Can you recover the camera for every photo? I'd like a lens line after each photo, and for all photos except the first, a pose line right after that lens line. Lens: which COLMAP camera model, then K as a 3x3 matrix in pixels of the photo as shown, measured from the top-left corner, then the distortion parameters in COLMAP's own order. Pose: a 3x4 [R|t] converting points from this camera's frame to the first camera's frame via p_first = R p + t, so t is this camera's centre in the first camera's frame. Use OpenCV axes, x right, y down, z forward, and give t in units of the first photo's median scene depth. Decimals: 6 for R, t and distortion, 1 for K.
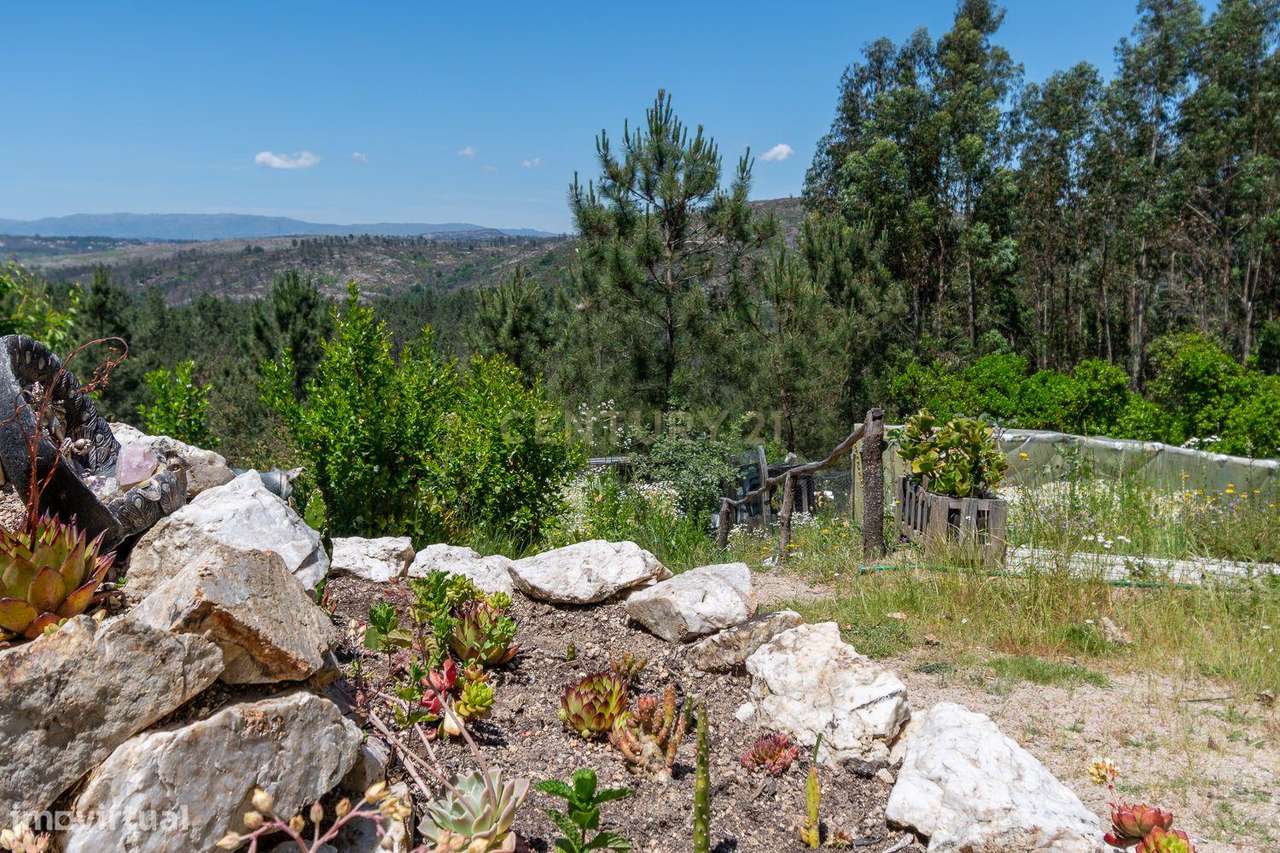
lens RADIAL K [[576.2, 0, 640.0], [0, 576.2, 426.5], [0, 0, 1]] dist [-0.000329, -0.000661]
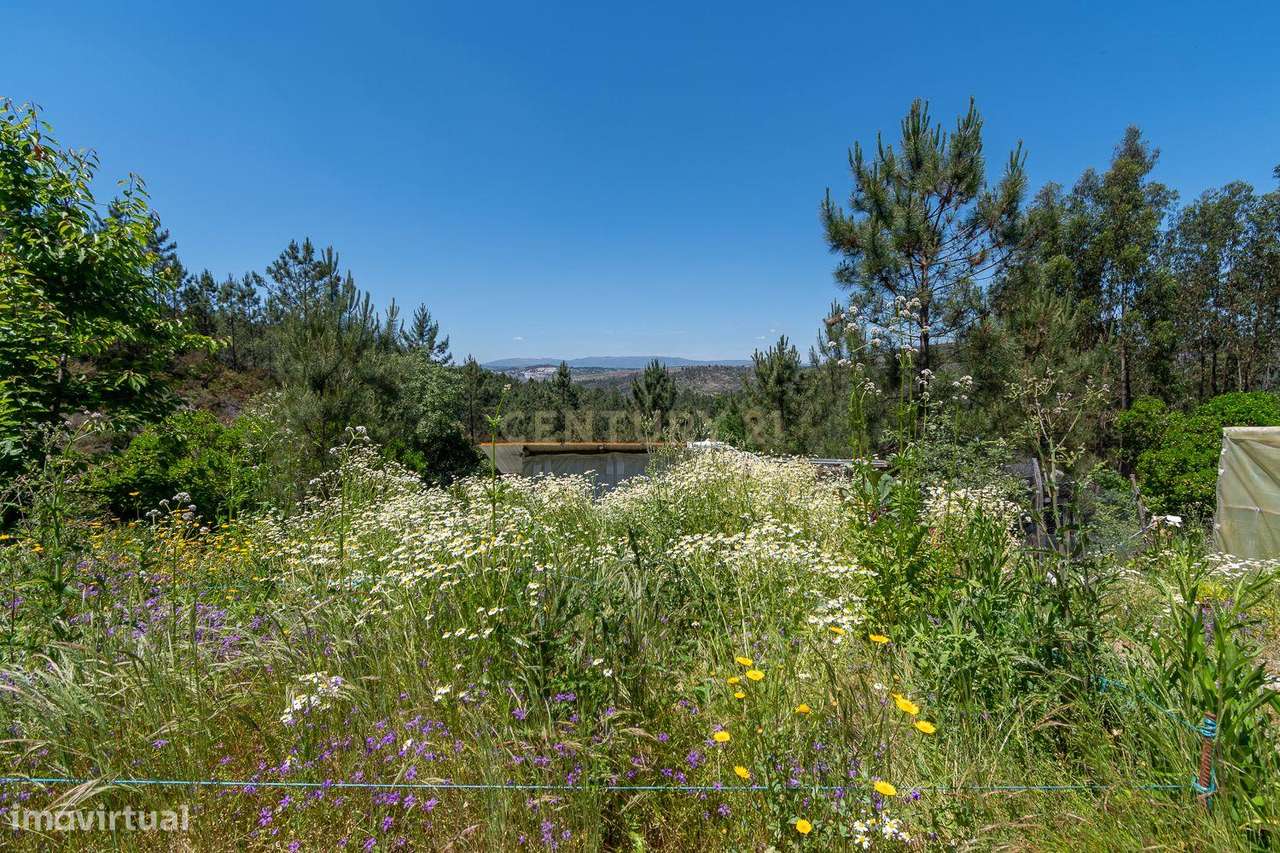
lens RADIAL K [[576.2, 0, 640.0], [0, 576.2, 426.5], [0, 0, 1]] dist [-0.000329, -0.000661]
pose [[0.912469, 0.013547, -0.408921, 0.075059], [-0.013849, 0.999902, 0.002223, -0.070159], [0.408911, 0.003635, 0.912567, -0.613437]]
